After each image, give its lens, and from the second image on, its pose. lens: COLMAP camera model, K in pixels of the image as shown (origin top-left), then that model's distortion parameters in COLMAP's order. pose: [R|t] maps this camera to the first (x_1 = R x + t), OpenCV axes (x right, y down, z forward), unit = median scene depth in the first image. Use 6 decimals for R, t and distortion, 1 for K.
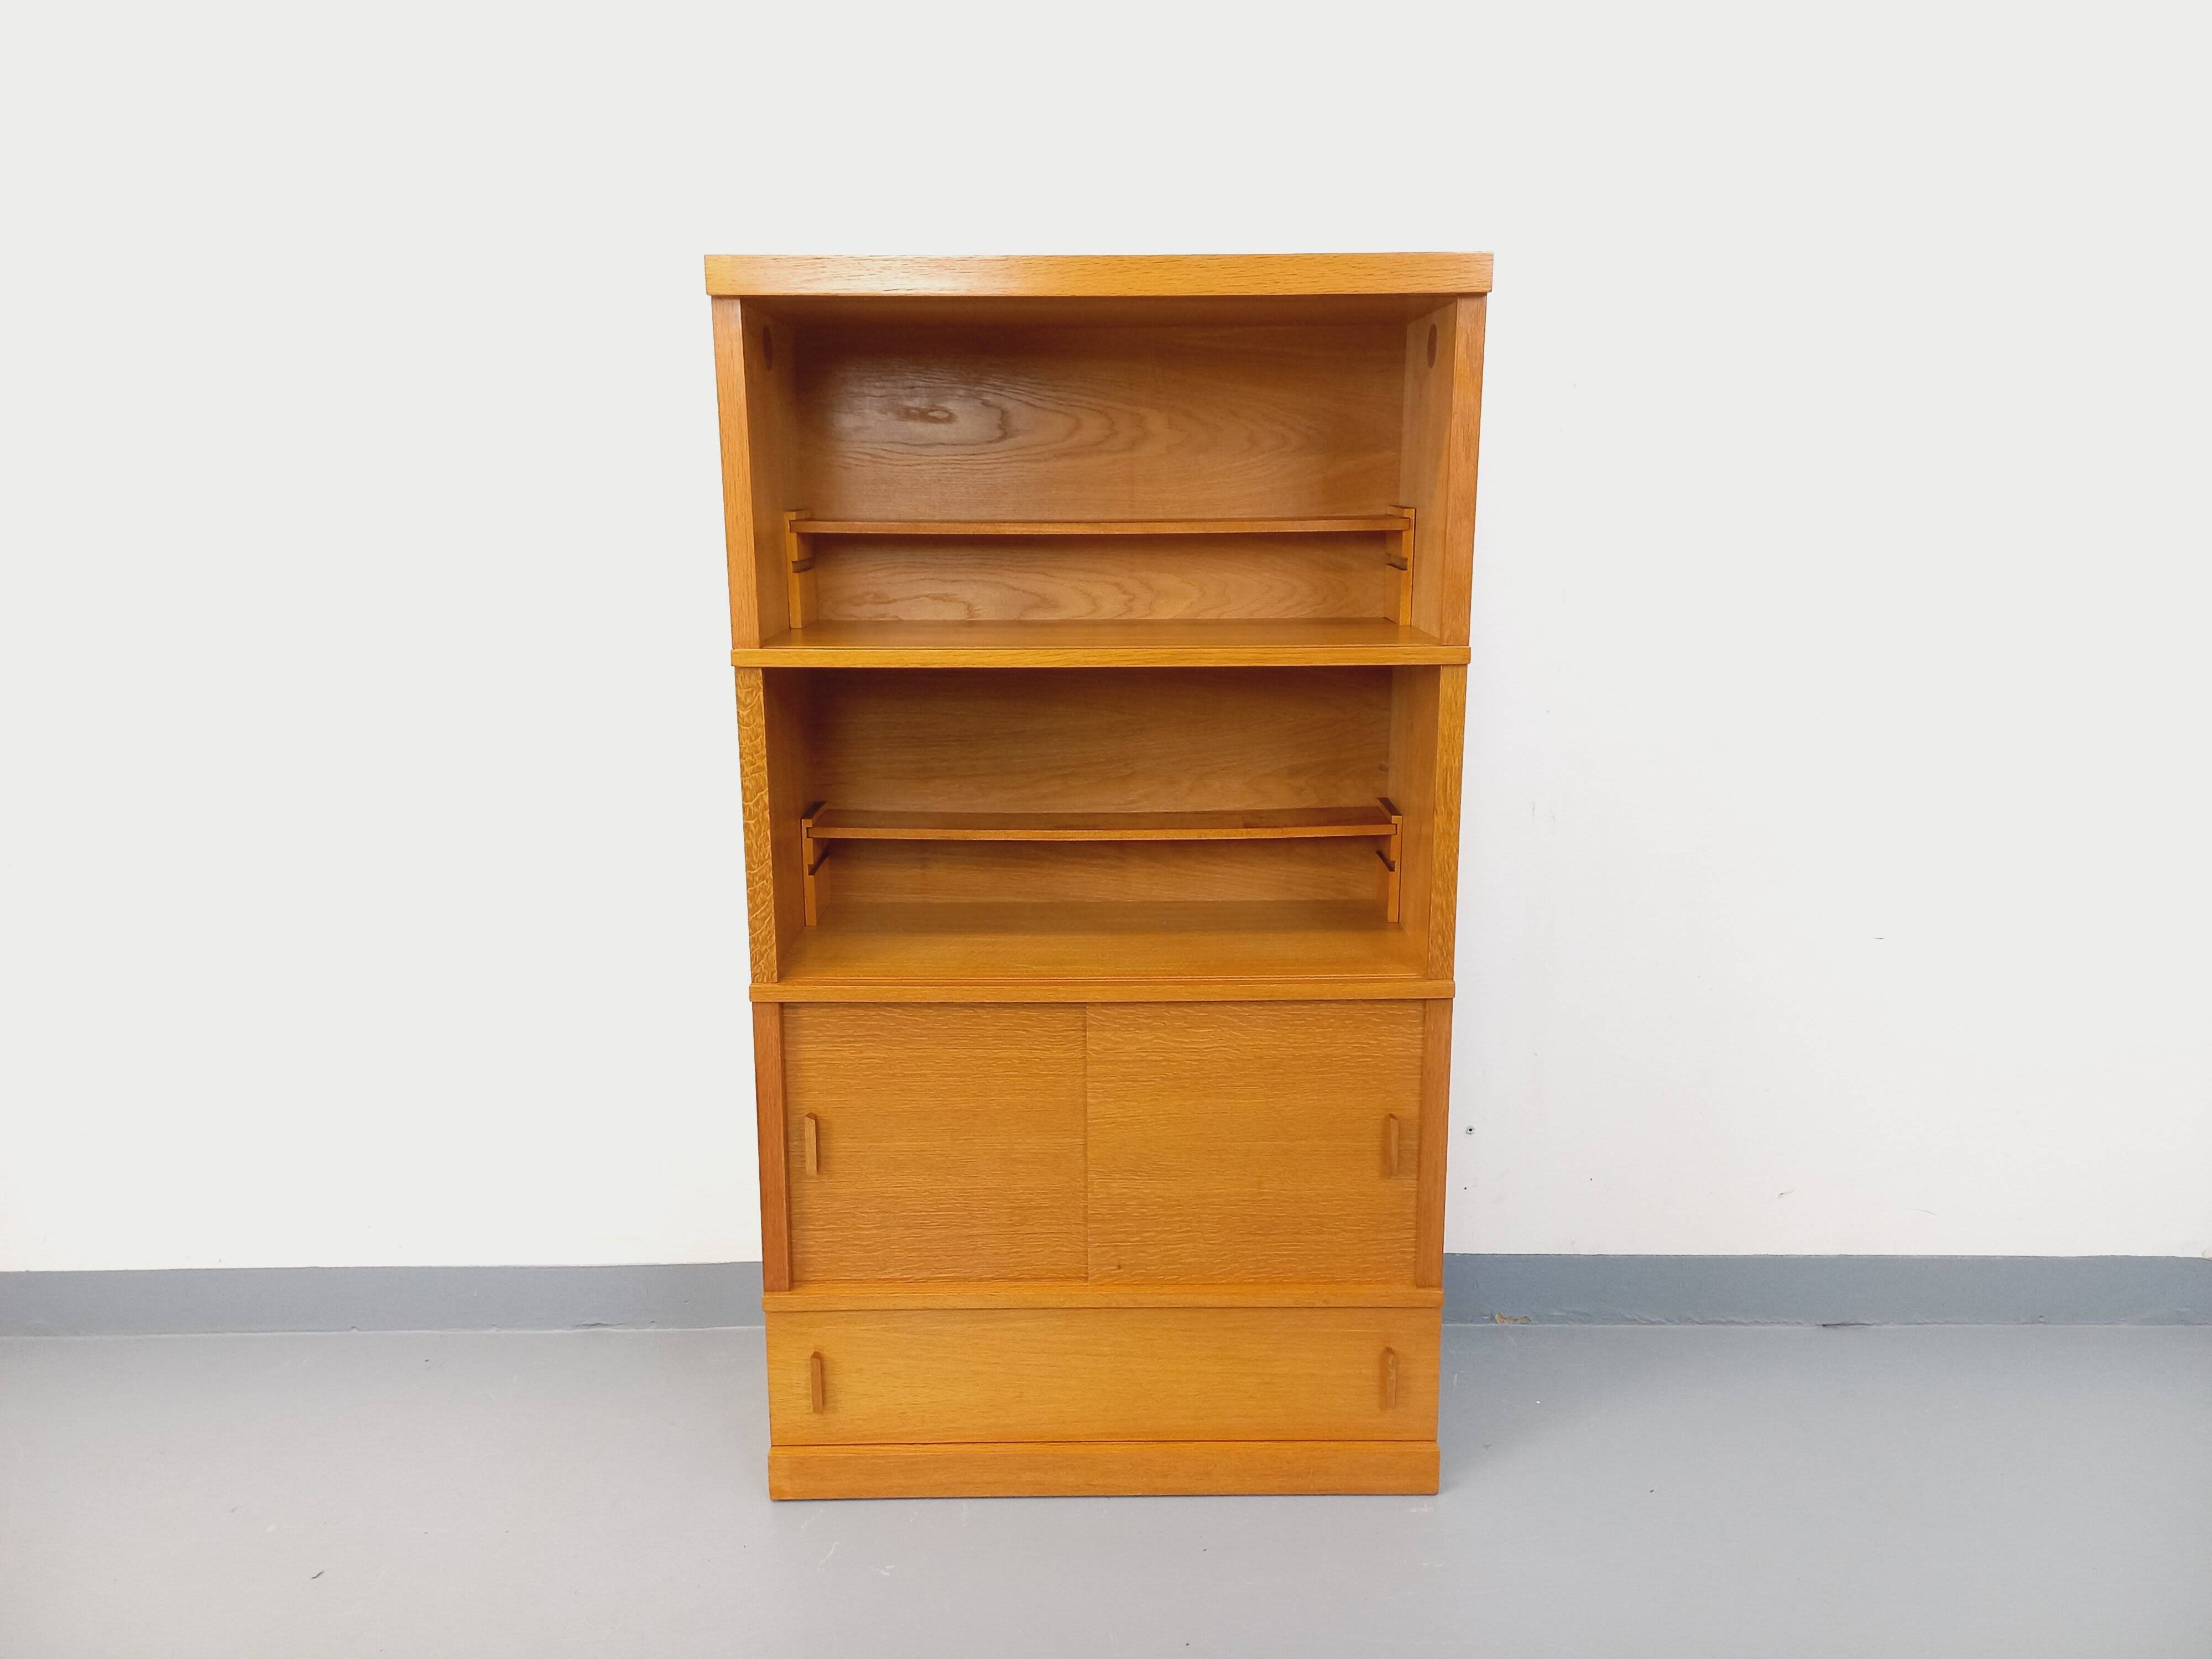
lens RADIAL K [[1637.9, 0, 1099.7], [0, 1637.9, 823.4], [0, 0, 1]] dist [0.096105, -0.133397]
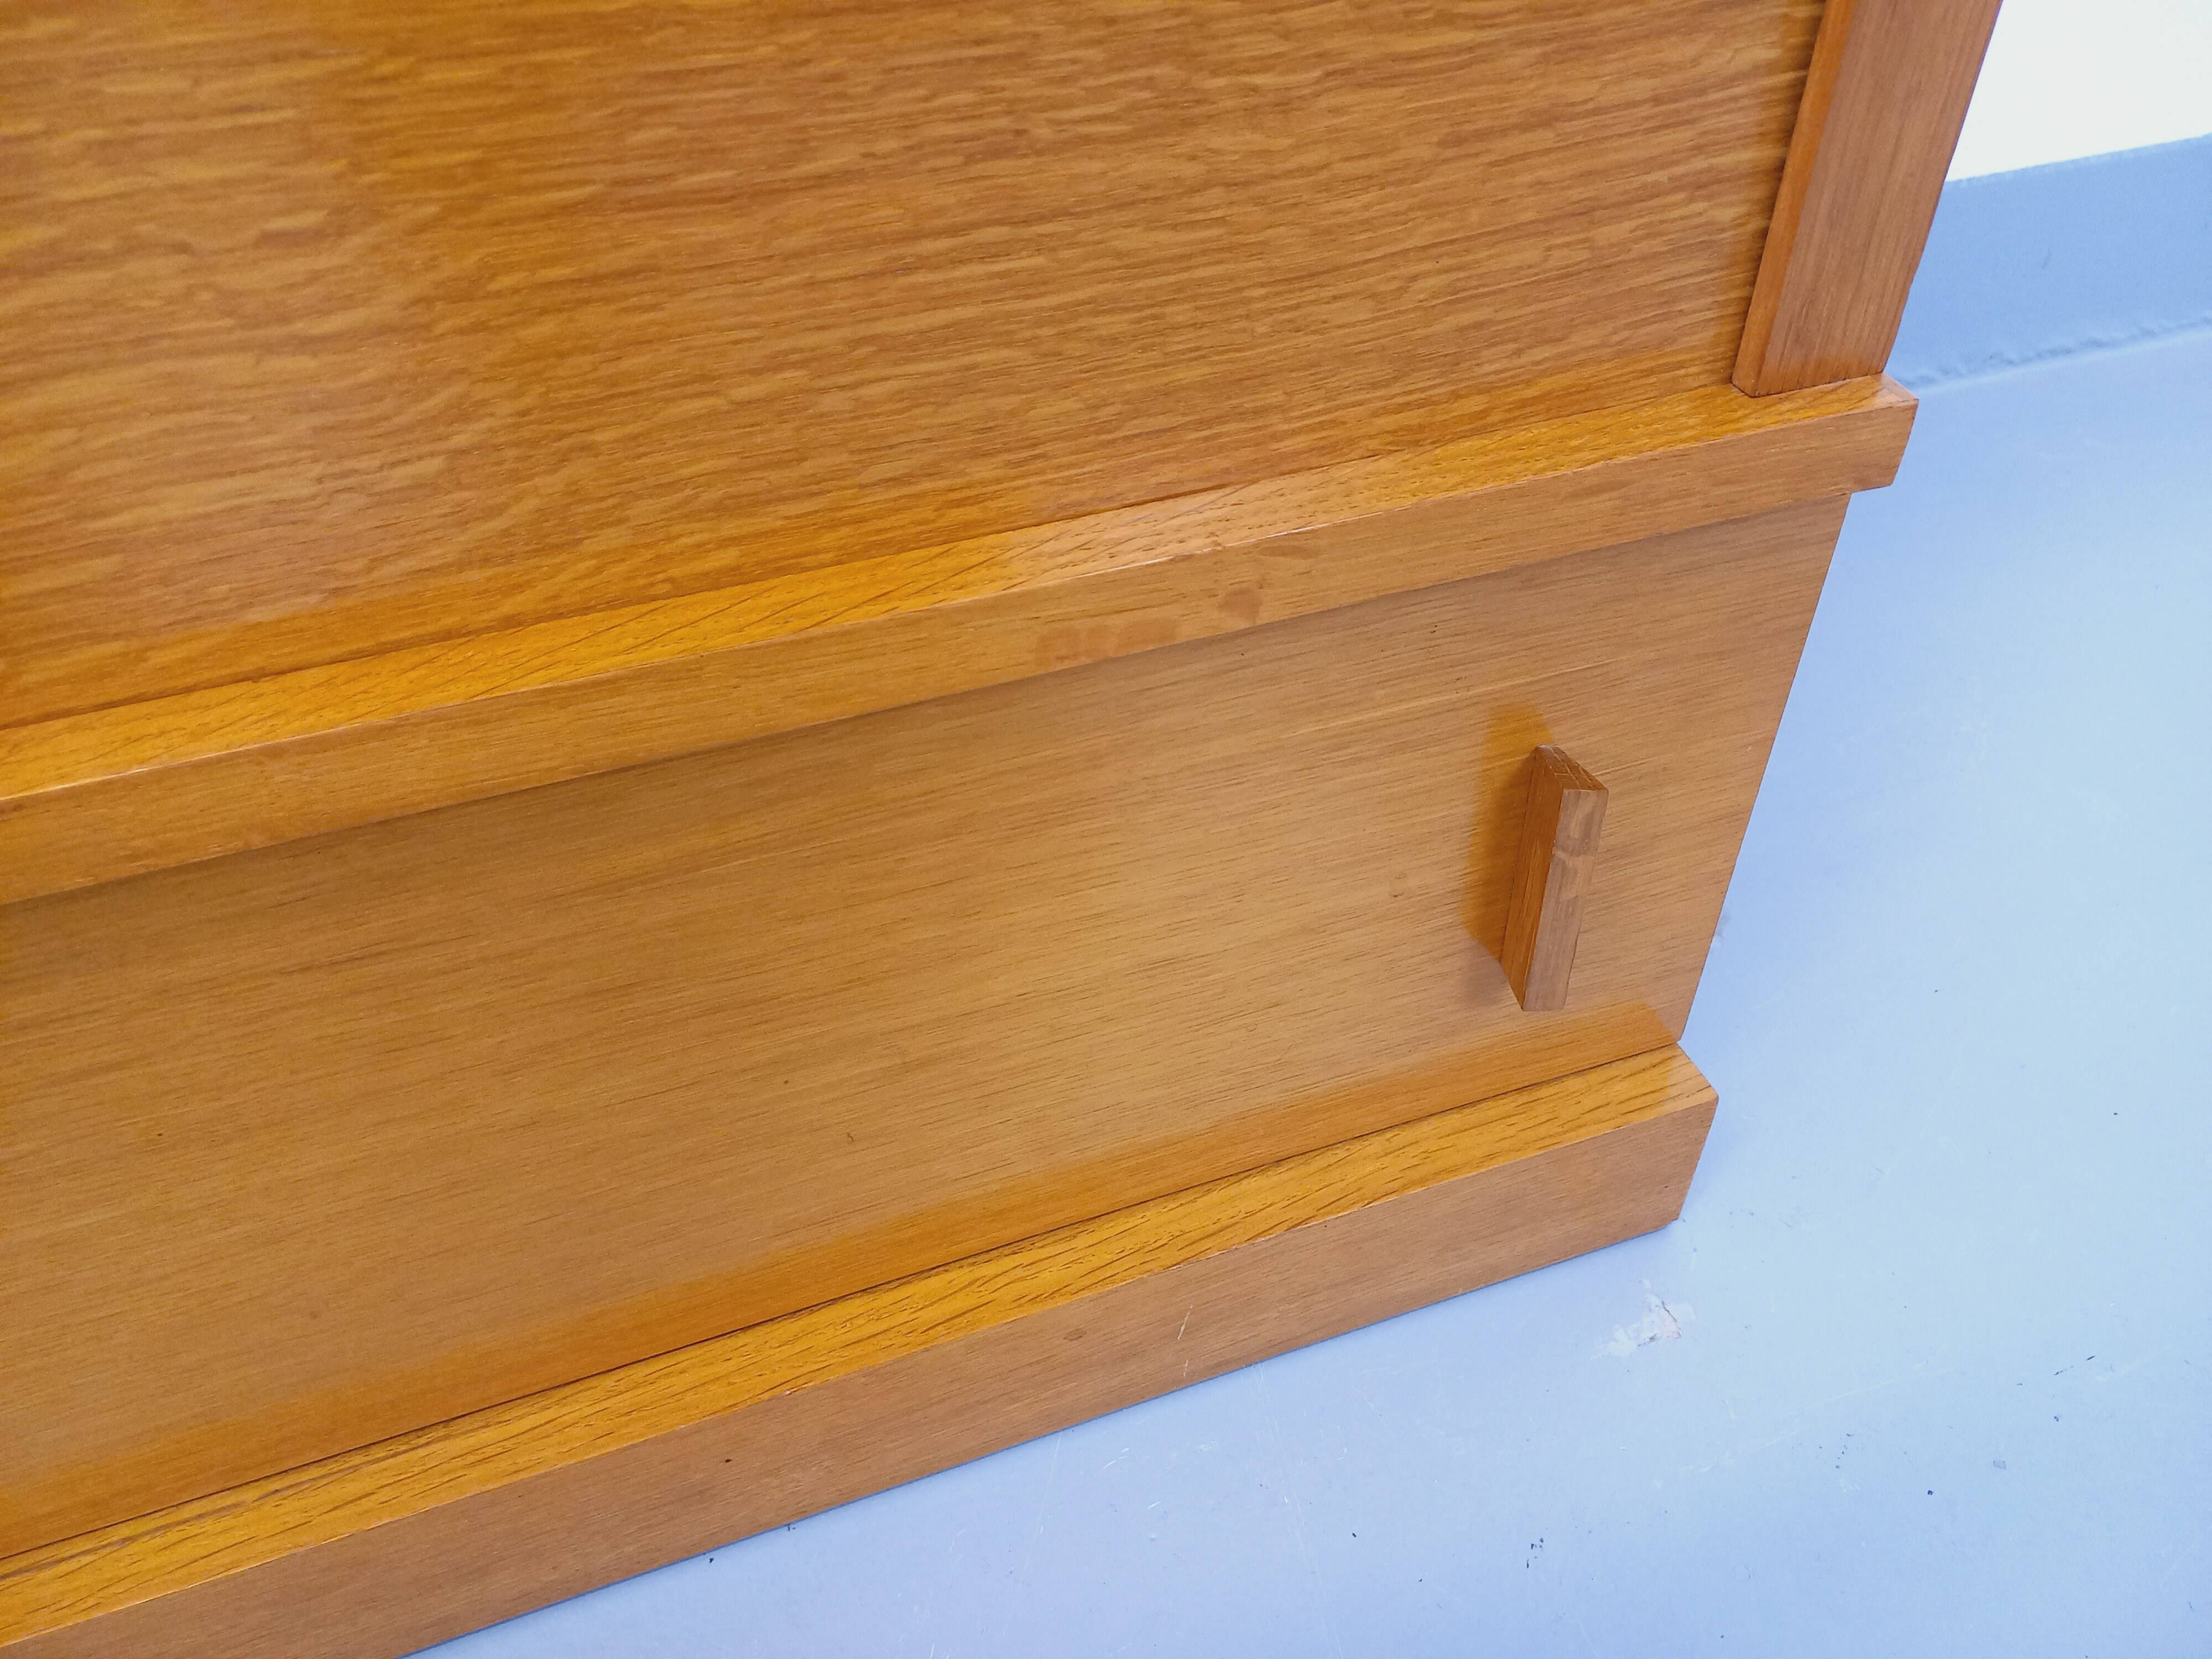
lens RADIAL K [[1637.9, 0, 1099.7], [0, 1637.9, 823.4], [0, 0, 1]] dist [0.096105, -0.133397]
pose [[0.946402, -0.231383, 0.225356, 0.085500], [0.094820, 0.866007, 0.490960, 0.230735], [-0.308759, -0.443277, 0.841530, 0.864254]]
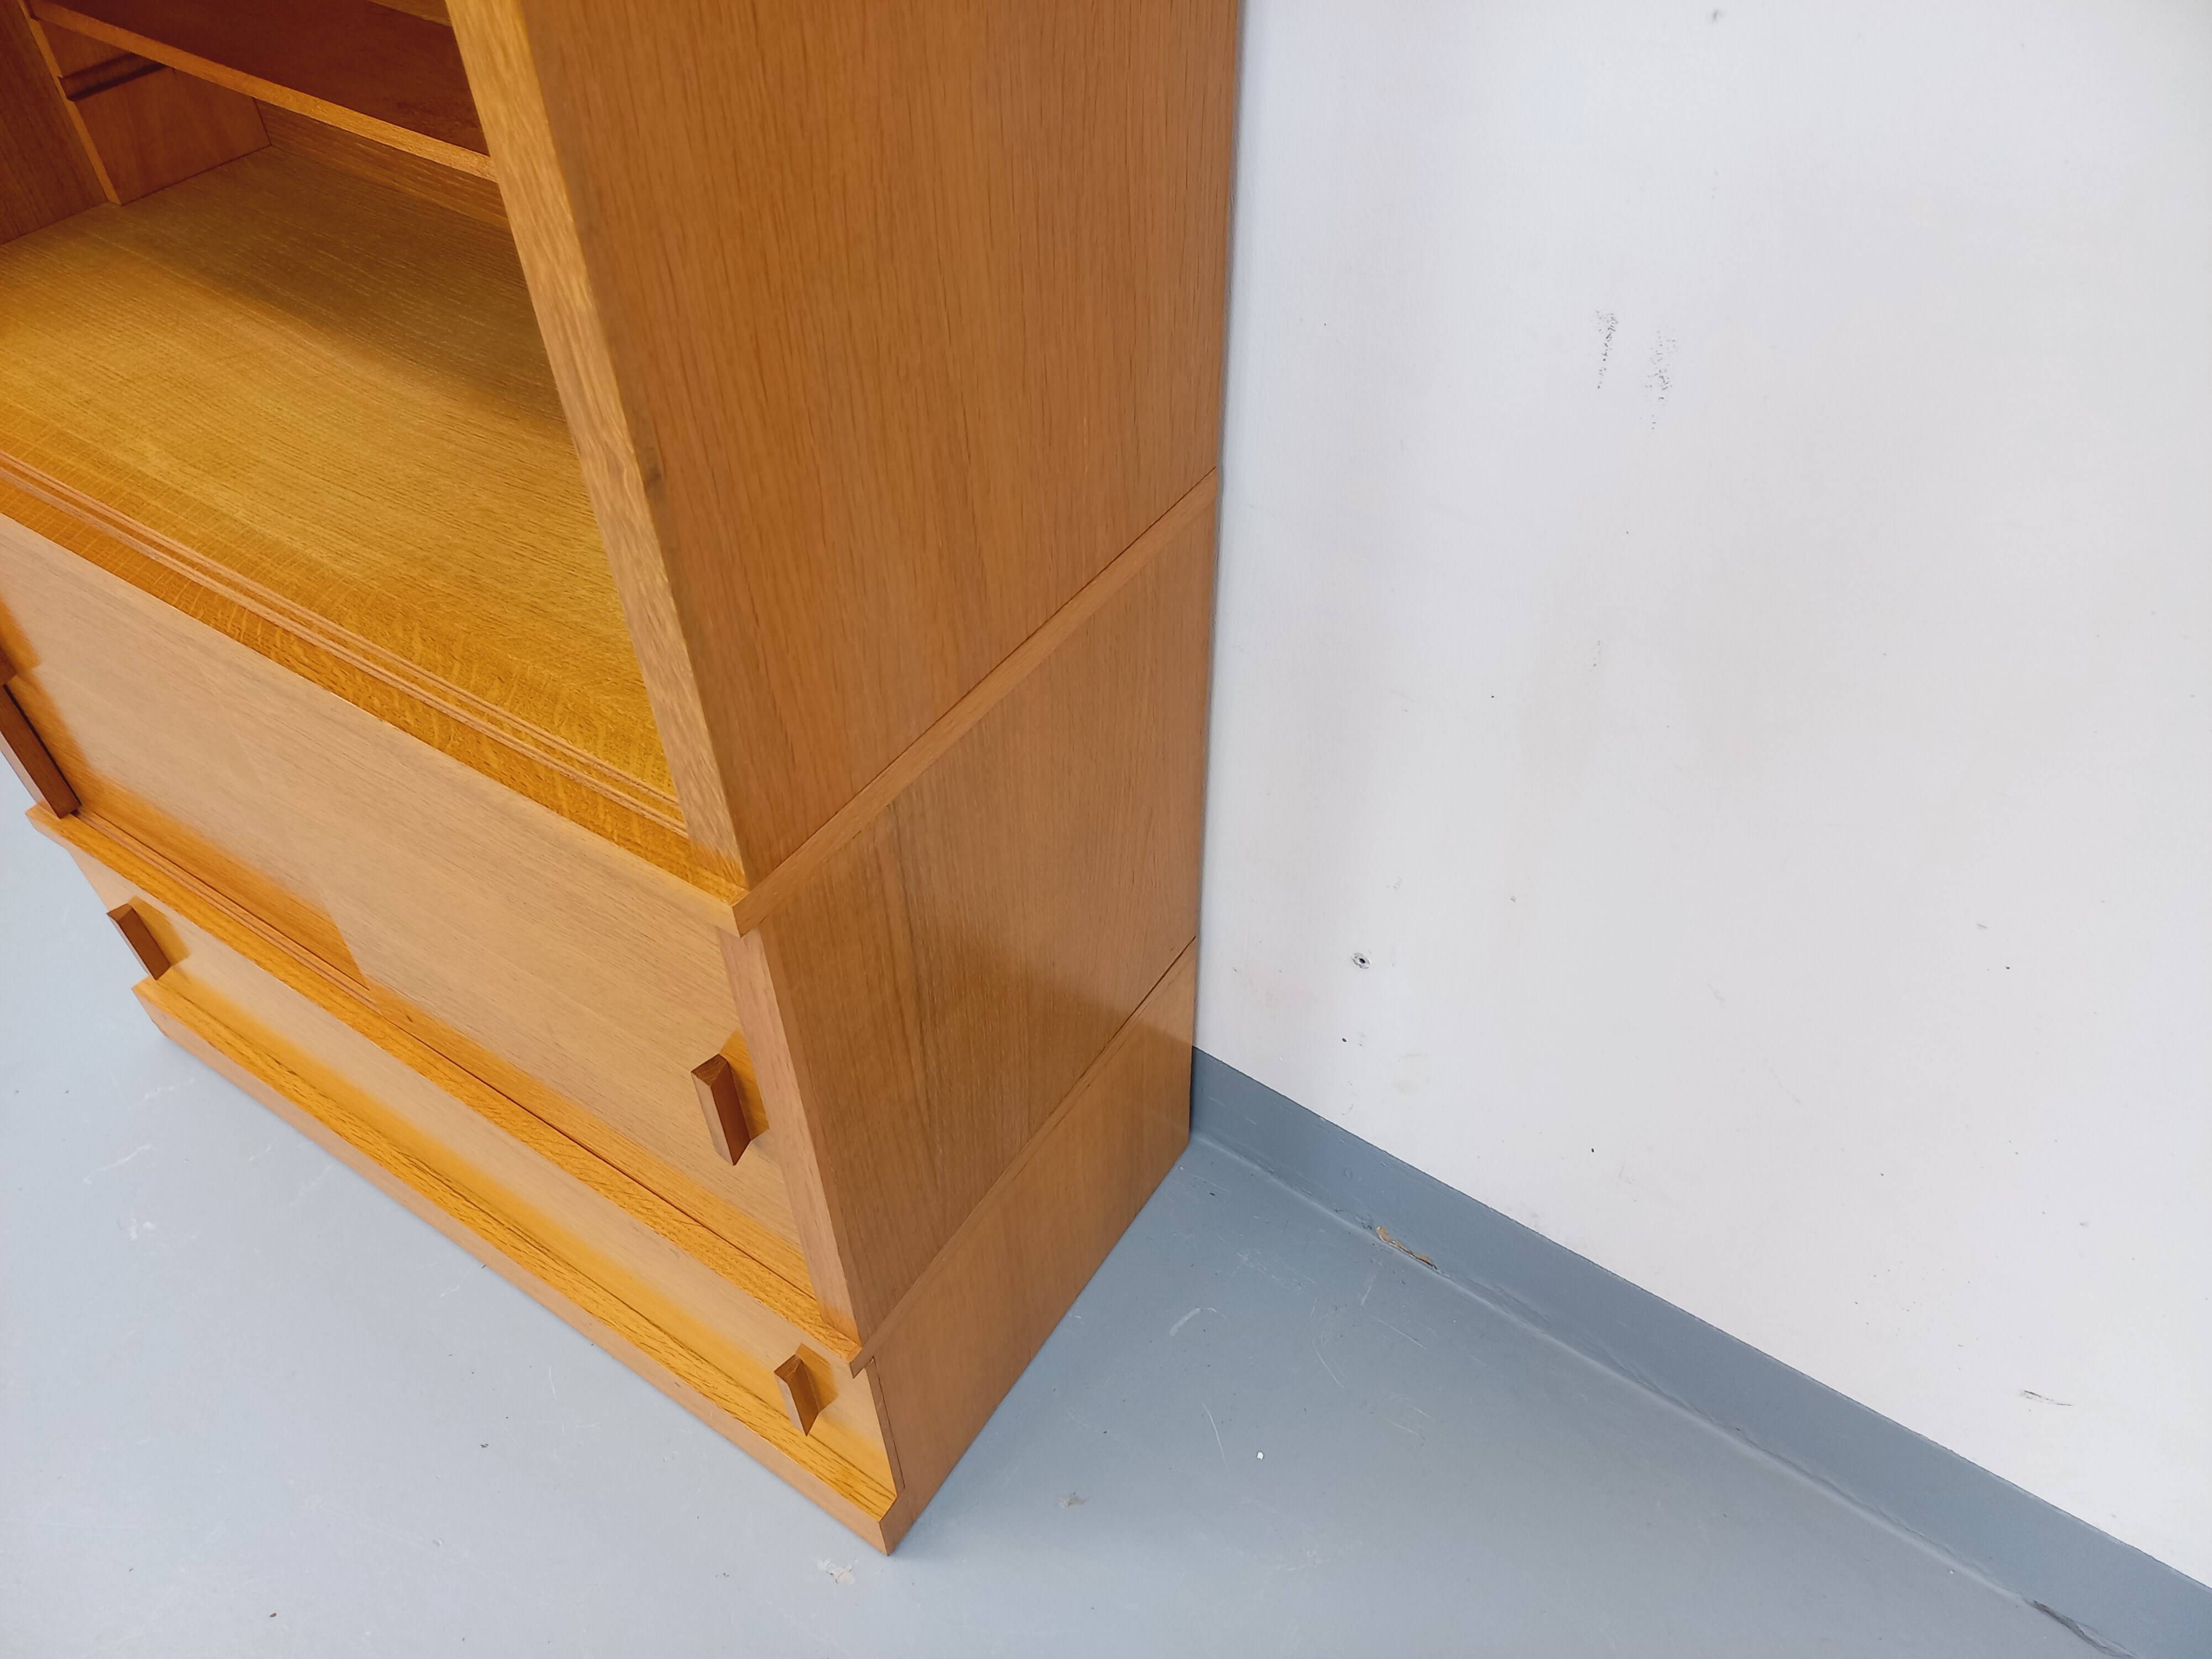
lens RADIAL K [[1609.9, 0, 1105.3], [0, 1609.9, 801.0], [0, 0, 1]] dist [0.032919, -0.001686]
pose [[0.830913, 0.384341, -0.402324, 0.388068], [-0.105230, 0.818584, 0.564665, -0.115084], [0.546360, -0.426851, 0.720617, 0.771943]]
